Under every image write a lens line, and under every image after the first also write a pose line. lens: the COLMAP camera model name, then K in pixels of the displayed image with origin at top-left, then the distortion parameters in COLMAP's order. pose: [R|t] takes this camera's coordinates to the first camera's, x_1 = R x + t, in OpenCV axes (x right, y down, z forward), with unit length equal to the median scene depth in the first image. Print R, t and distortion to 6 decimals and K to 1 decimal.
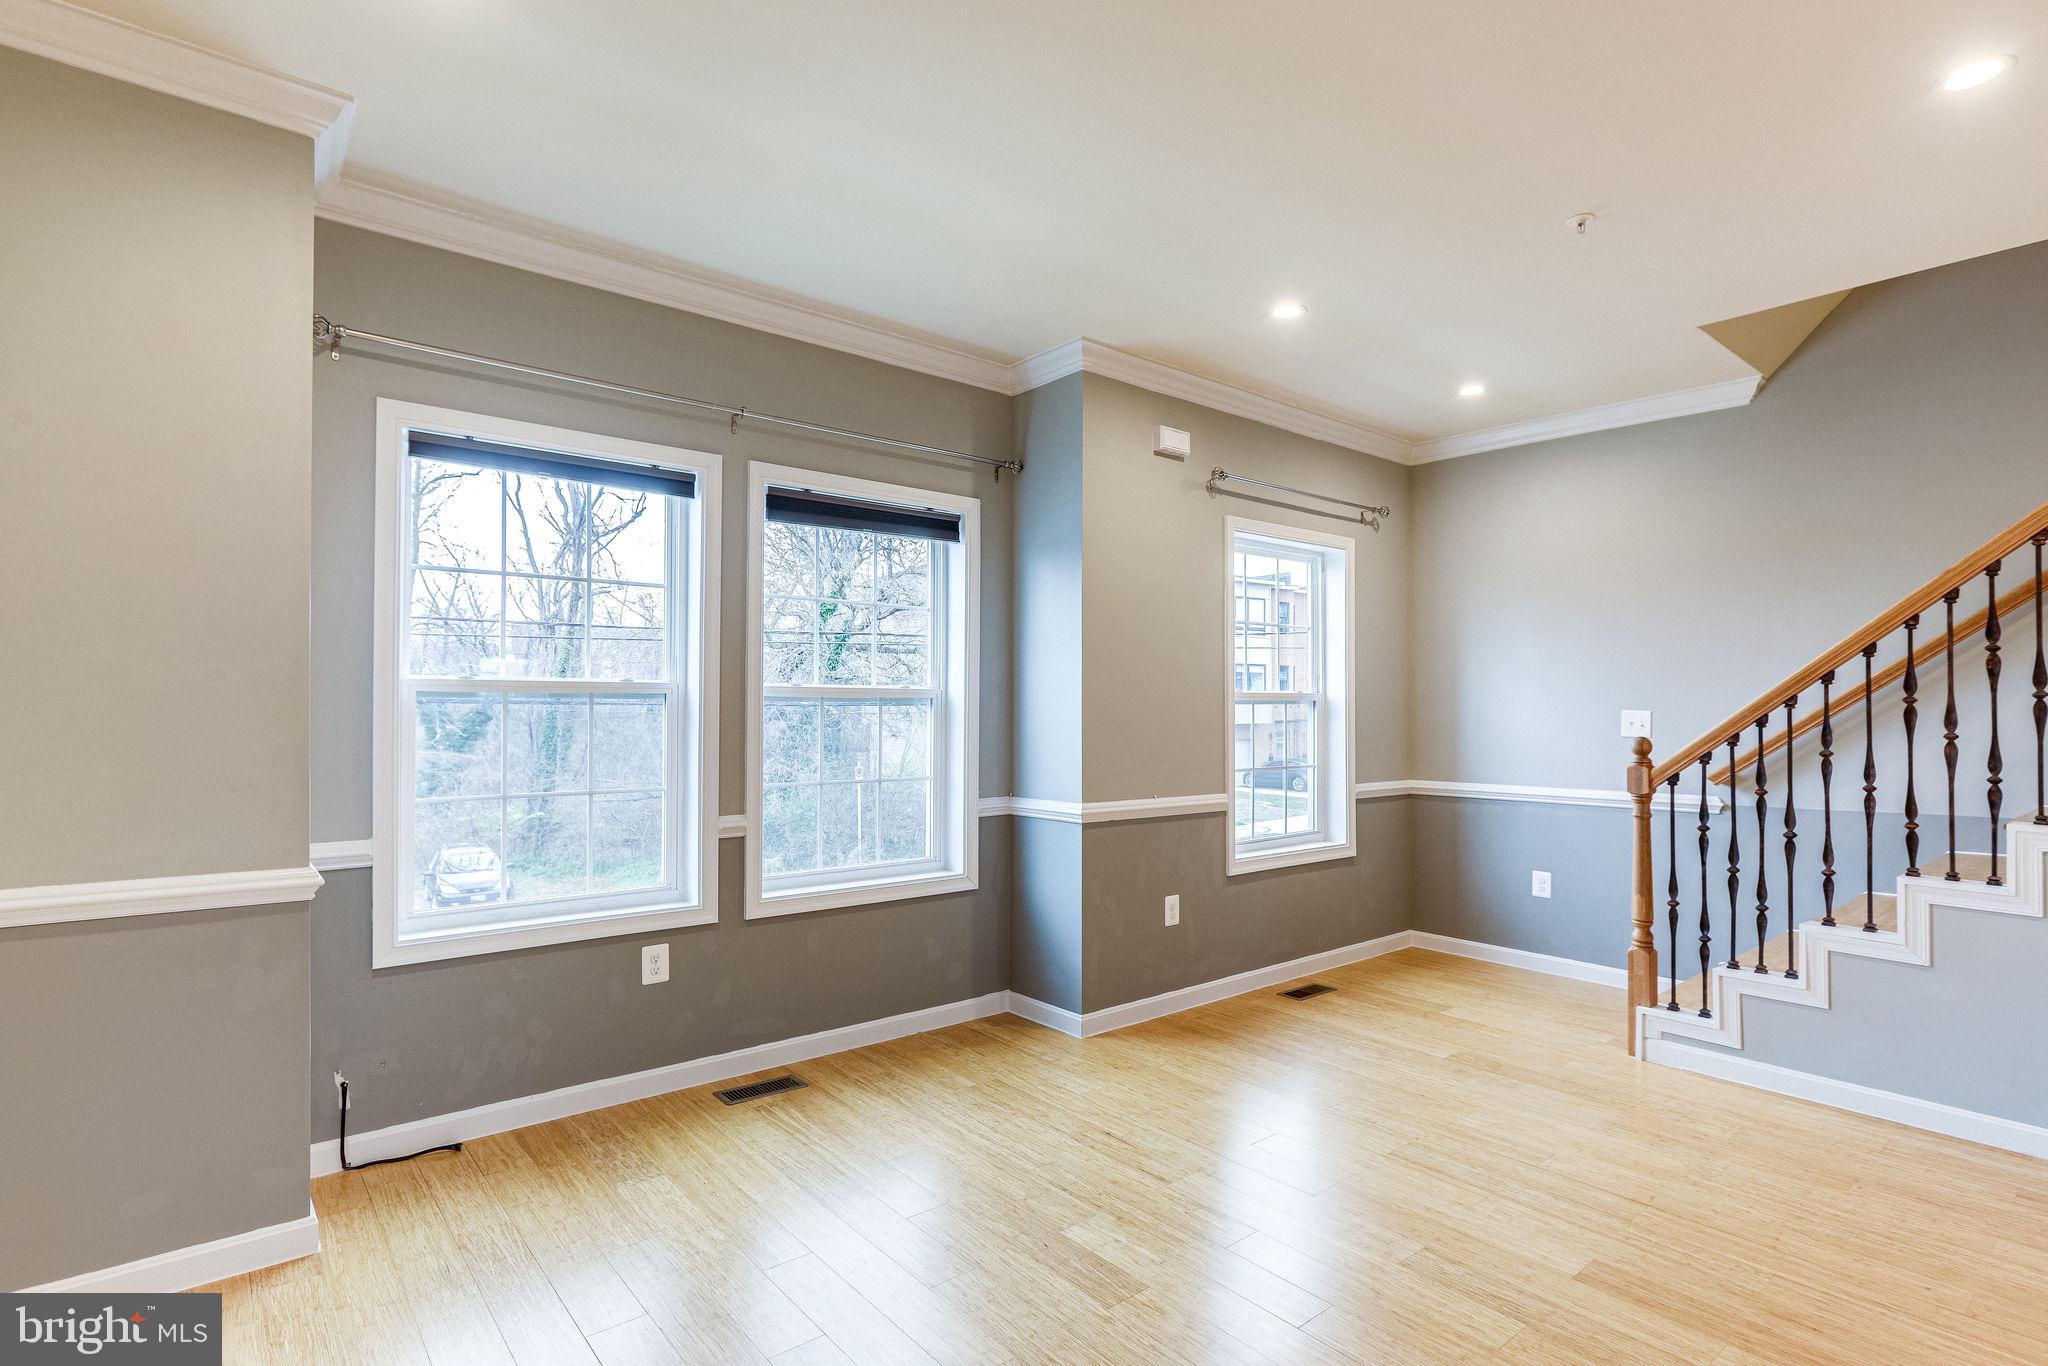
lens RADIAL K [[1010.0, 0, 1009.9], [0, 1010.0, 689.3], [0, 0, 1]] dist [0.004762, 0.003490]
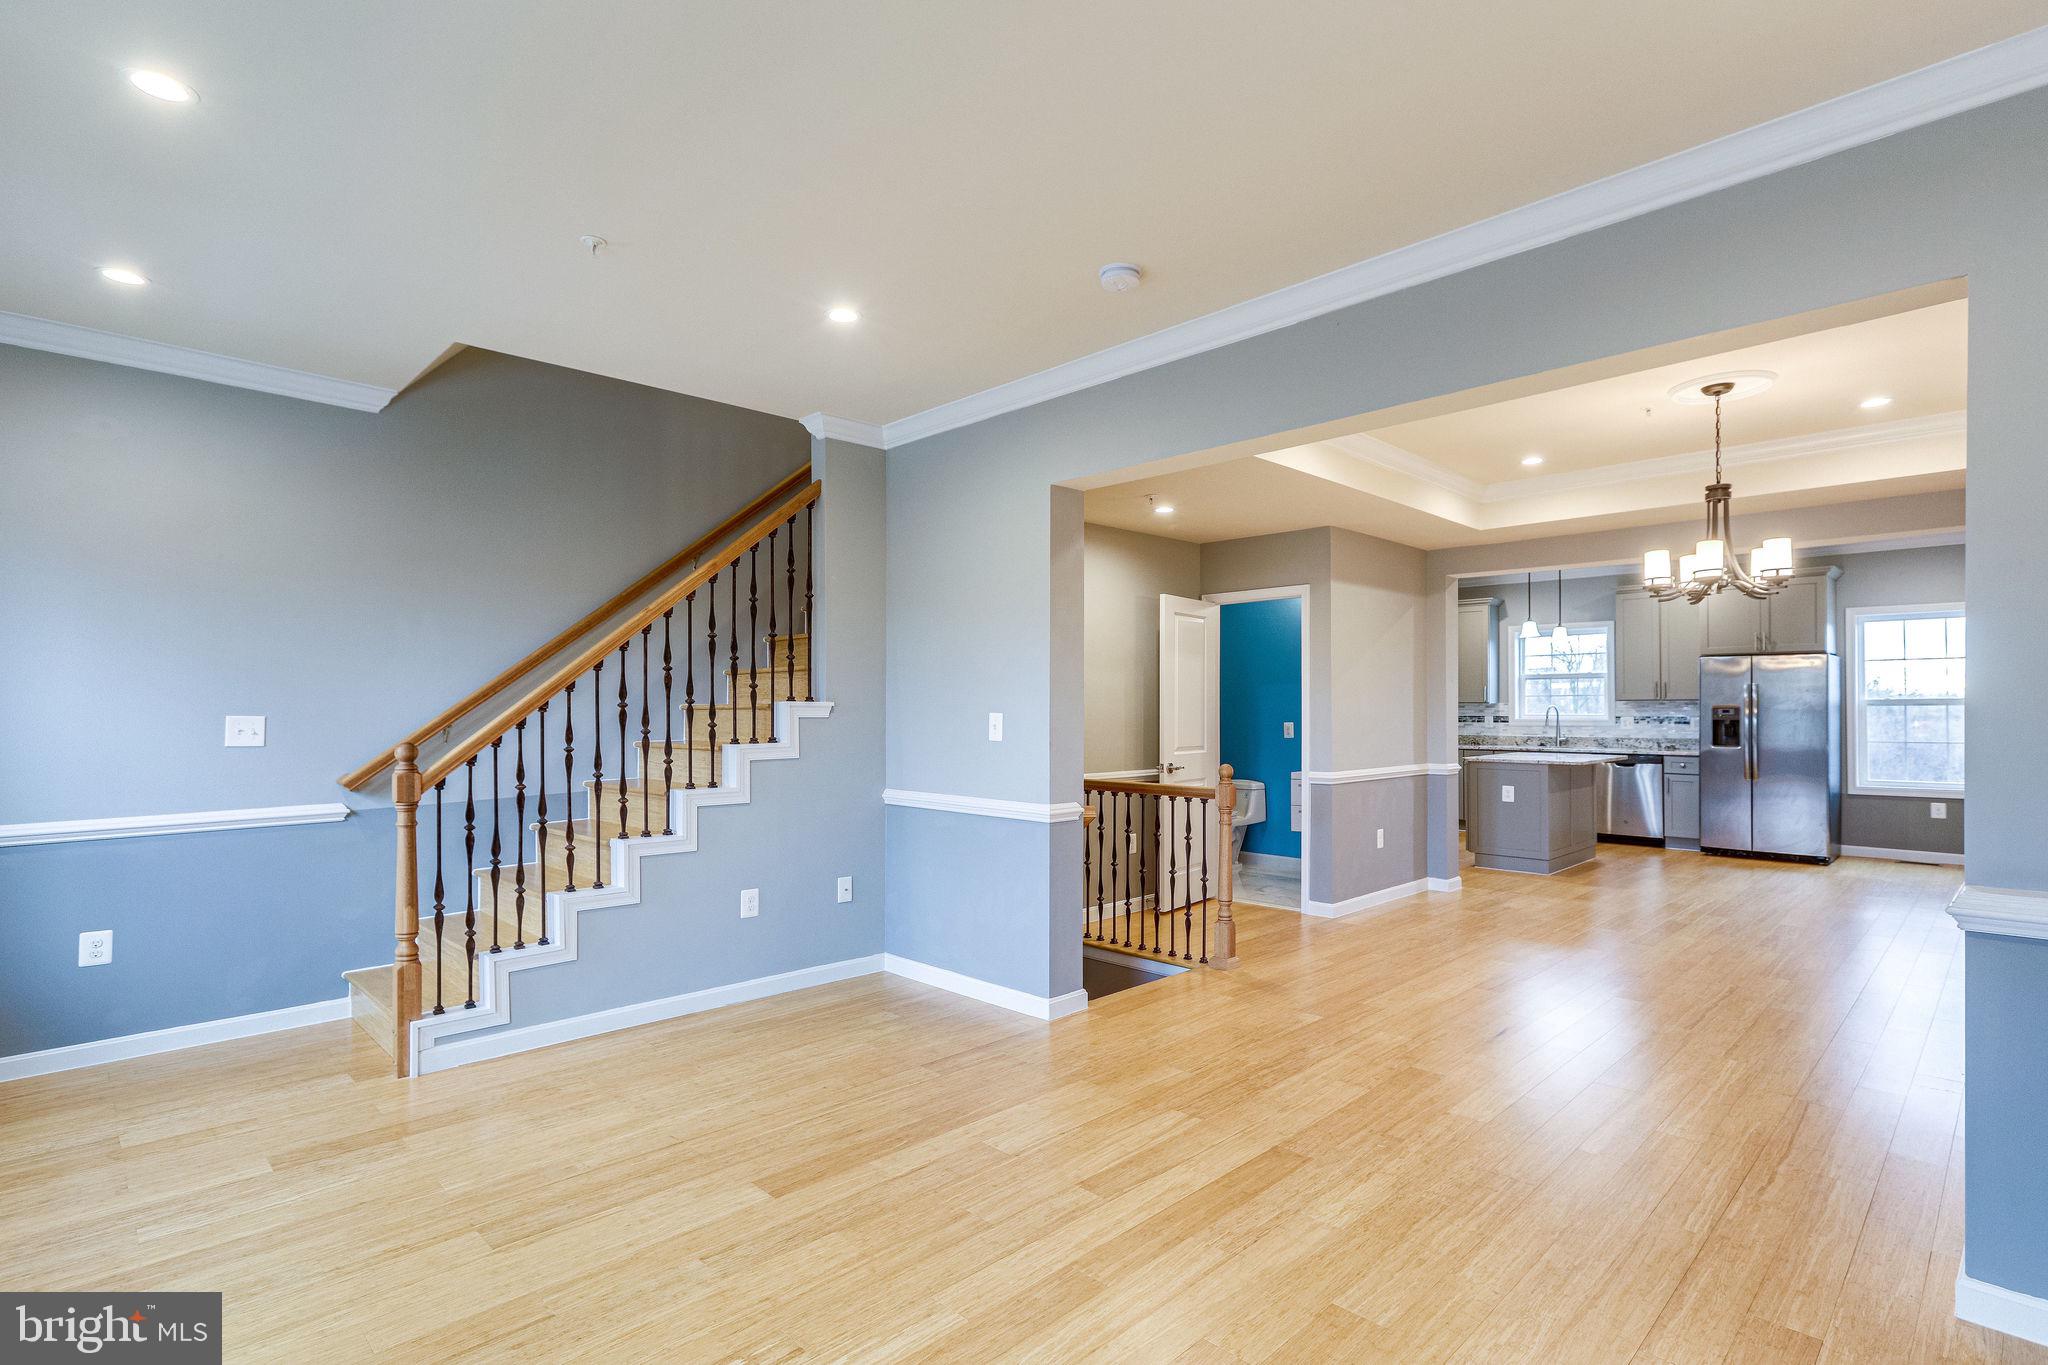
lens RADIAL K [[1010.0, 0, 1034.0], [0, 1010.0, 701.5], [0, 0, 1]] dist [0.004762, 0.003490]
pose [[-0.095484, 0.006078, 0.995412, -0.408821], [-0.012574, 0.999894, -0.007311, 0.008075], [-0.995352, -0.013214, -0.095397, 0.526024]]
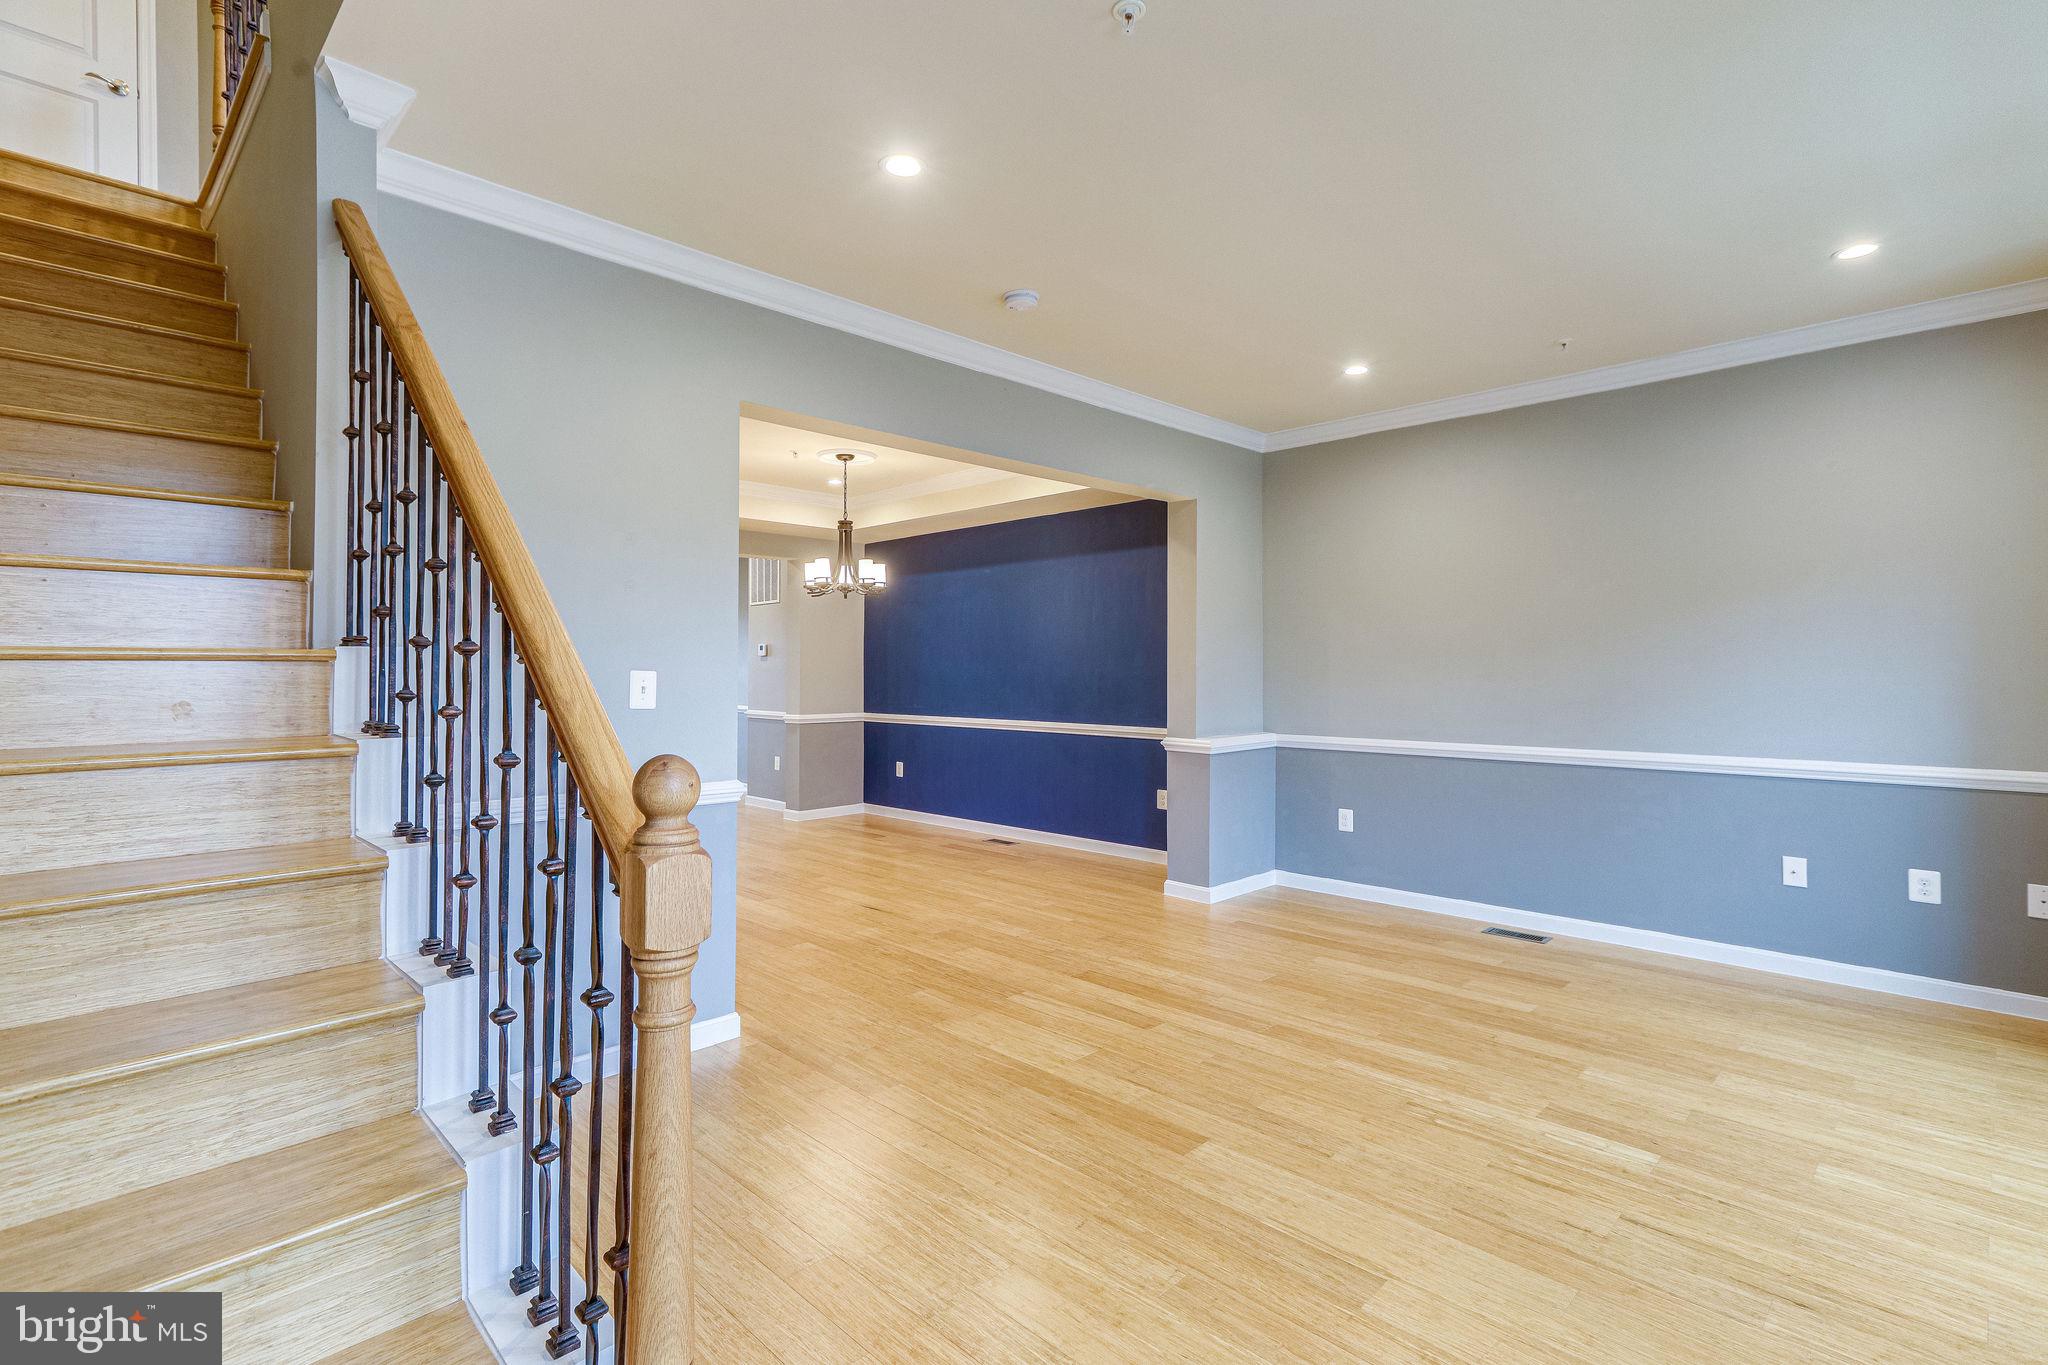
lens RADIAL K [[966.4, 0, 1034.0], [0, 966.4, 661.7], [0, 0, 1]] dist [0.010401, 0.005107]
pose [[-0.994529, 0.000864, -0.104459, 0.565906], [0.003378, 0.999709, -0.023891, 0.026409], [0.104408, -0.024113, -0.994242, 1.367570]]
